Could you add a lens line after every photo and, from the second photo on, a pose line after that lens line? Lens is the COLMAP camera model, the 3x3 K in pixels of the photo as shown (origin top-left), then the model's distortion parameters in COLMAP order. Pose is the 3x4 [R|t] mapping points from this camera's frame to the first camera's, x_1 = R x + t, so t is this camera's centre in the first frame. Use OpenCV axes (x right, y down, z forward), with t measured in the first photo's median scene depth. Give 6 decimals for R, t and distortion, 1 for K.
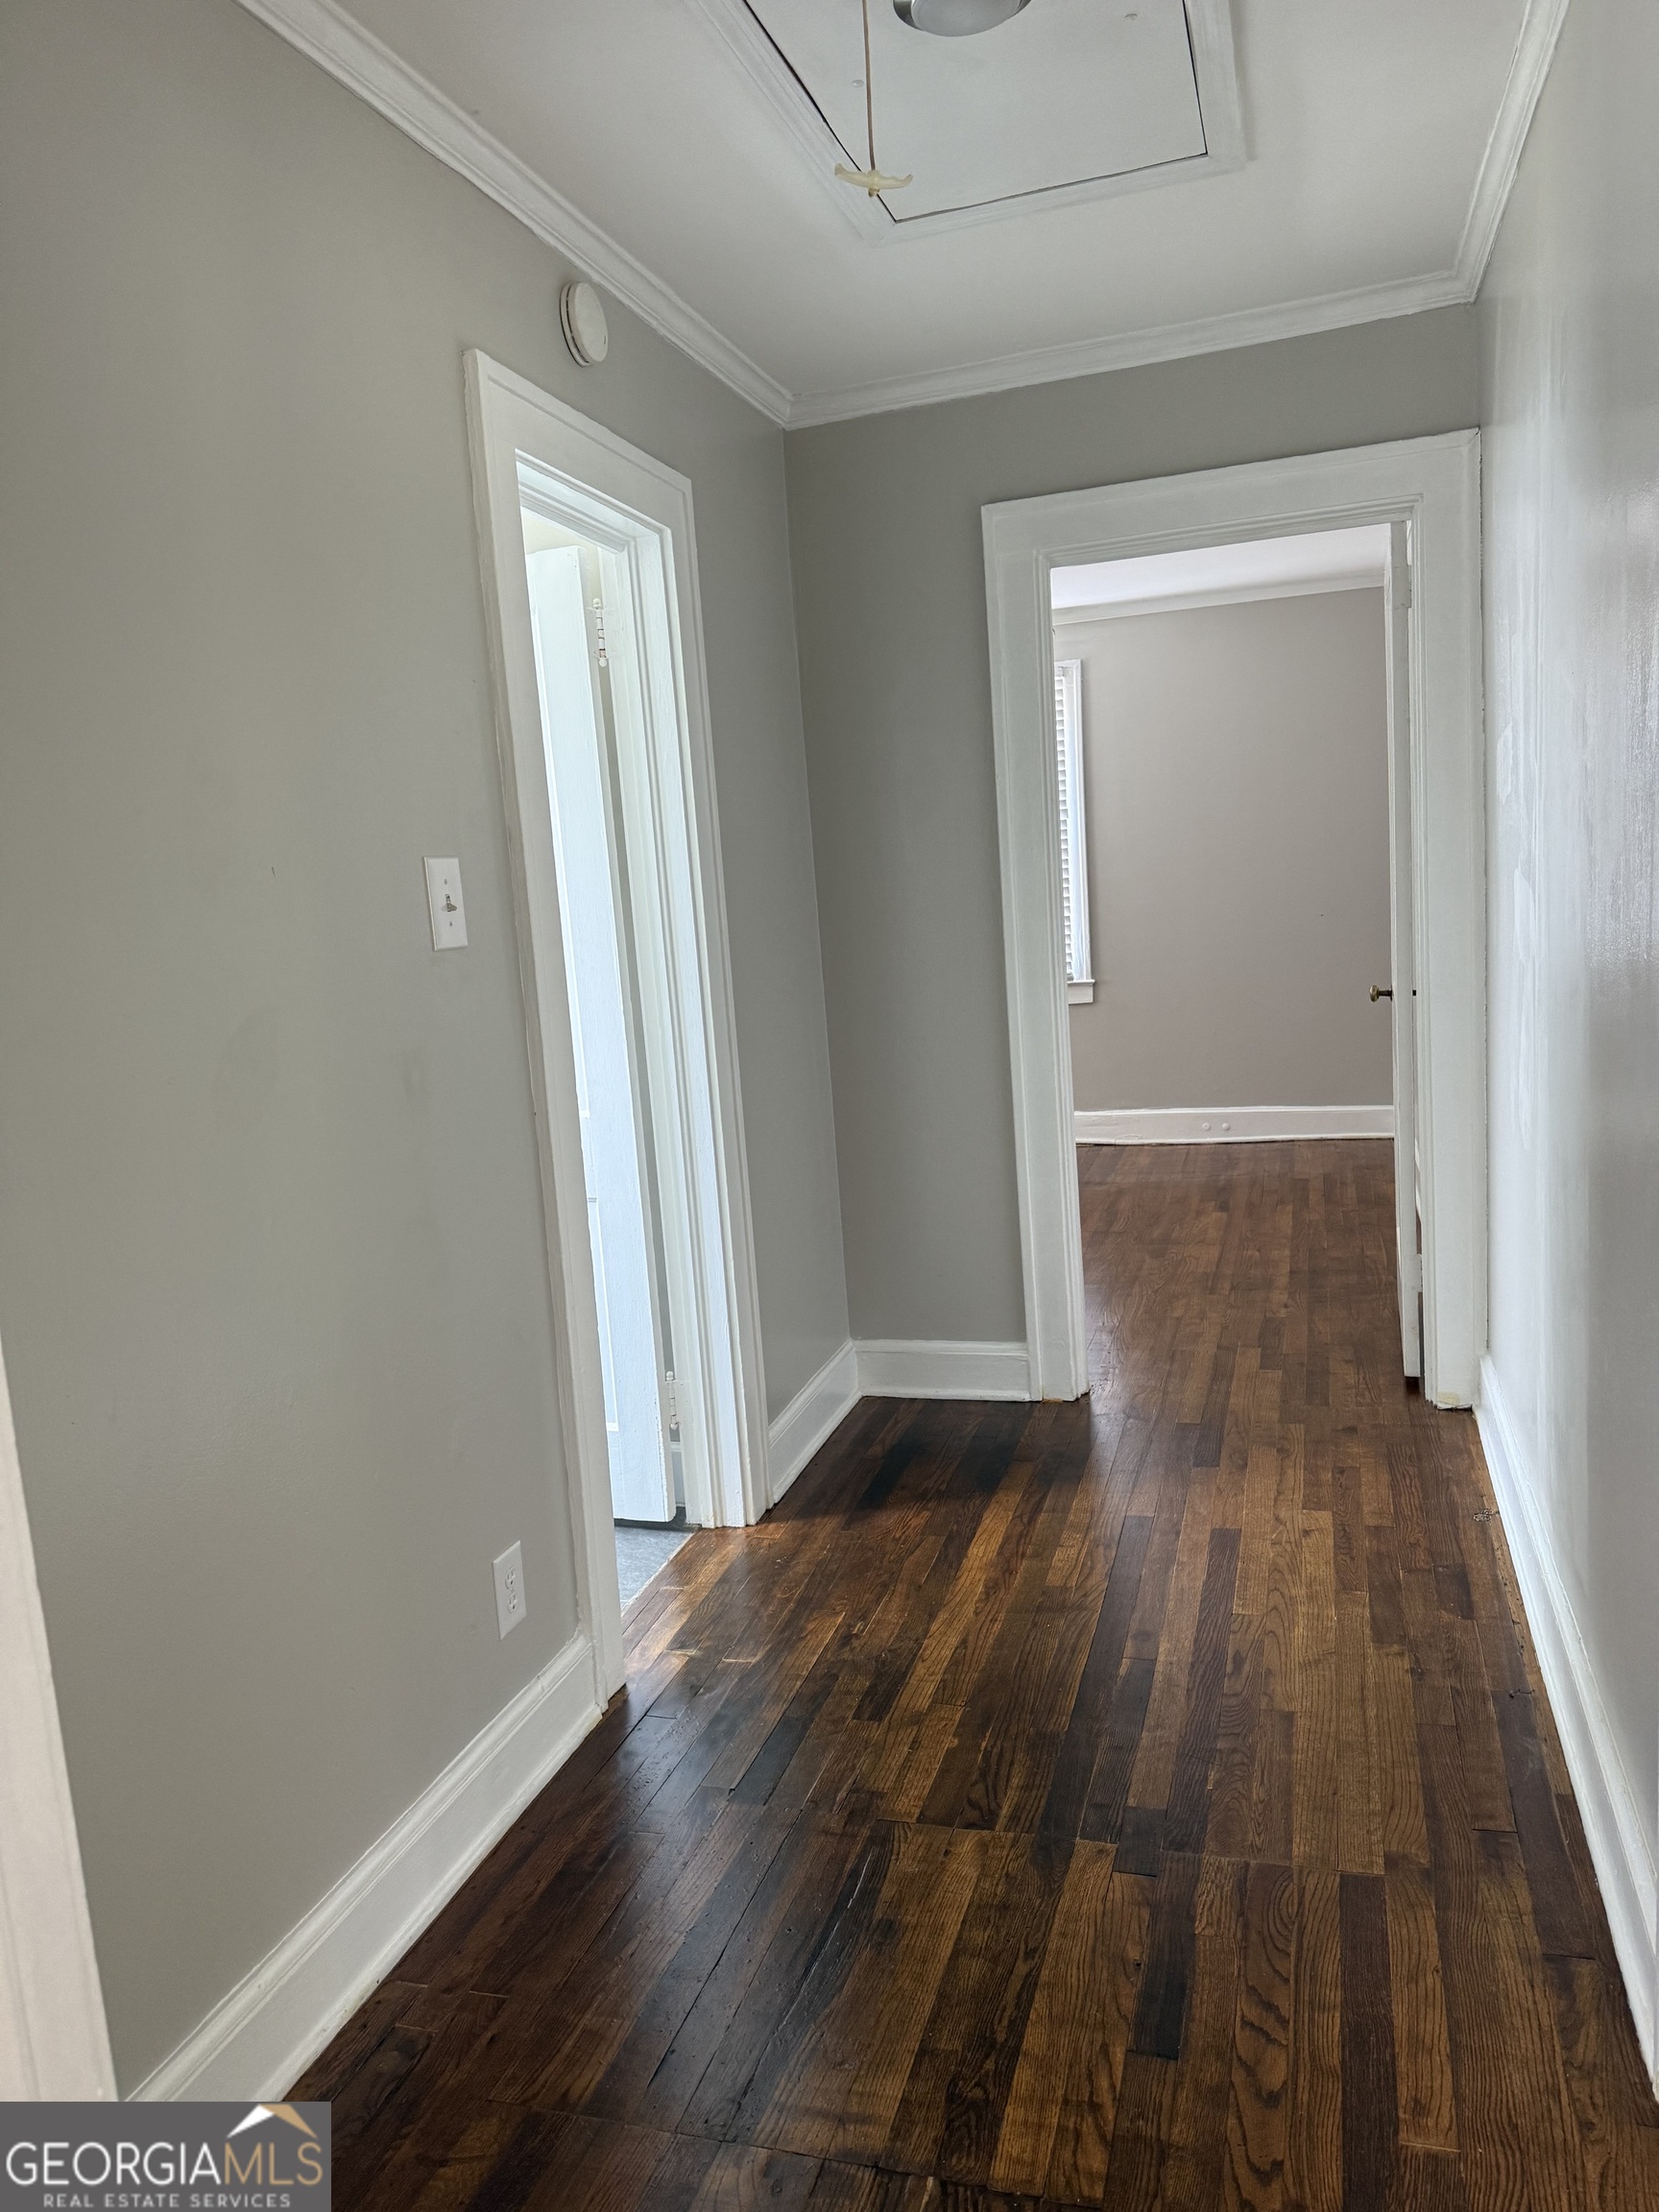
lens RADIAL K [[1515.5, 0, 828.2], [0, 1515.5, 1105.9], [0, 0, 1]] dist [-0.001991, 0.002273]
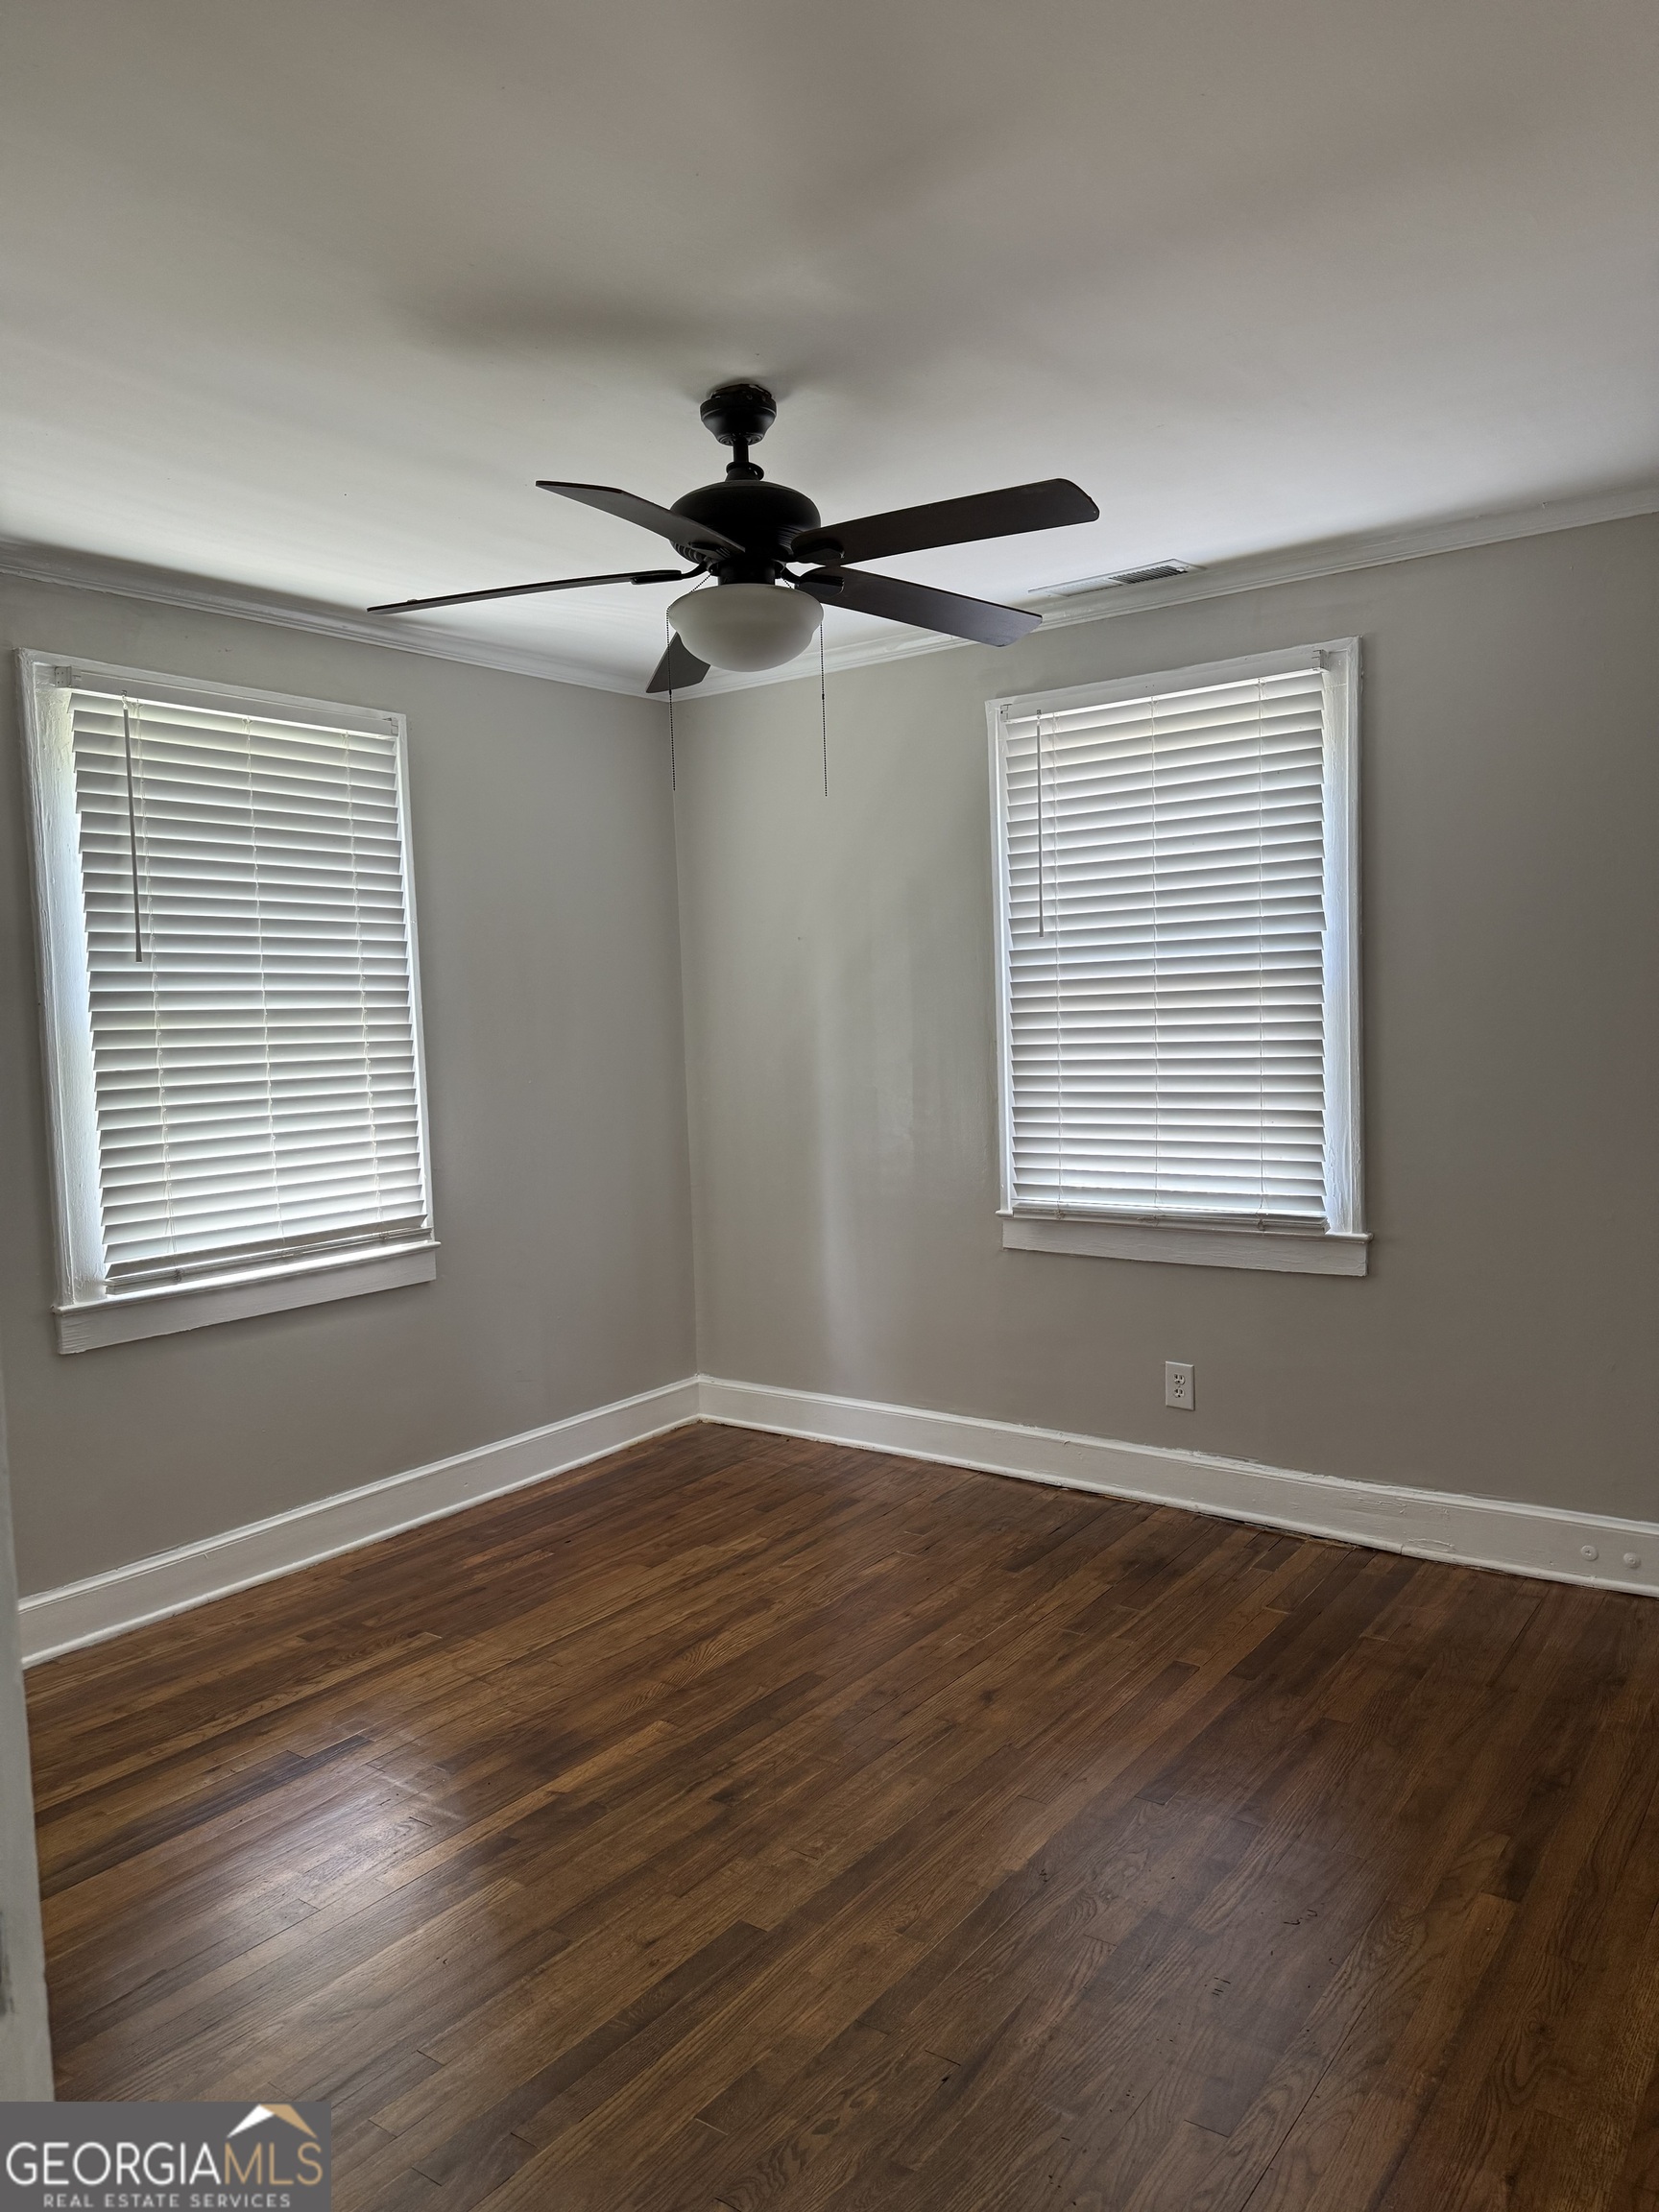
lens RADIAL K [[1515.5, 0, 830.2], [0, 1515.5, 1103.2], [0, 0, 1]] dist [-0.001991, 0.002273]
pose [[0.940304, 0.050934, -0.336502, 0.174463], [-0.076901, 0.994964, -0.064287, -0.080233], [0.331533, 0.086326, 0.939486, 0.440180]]
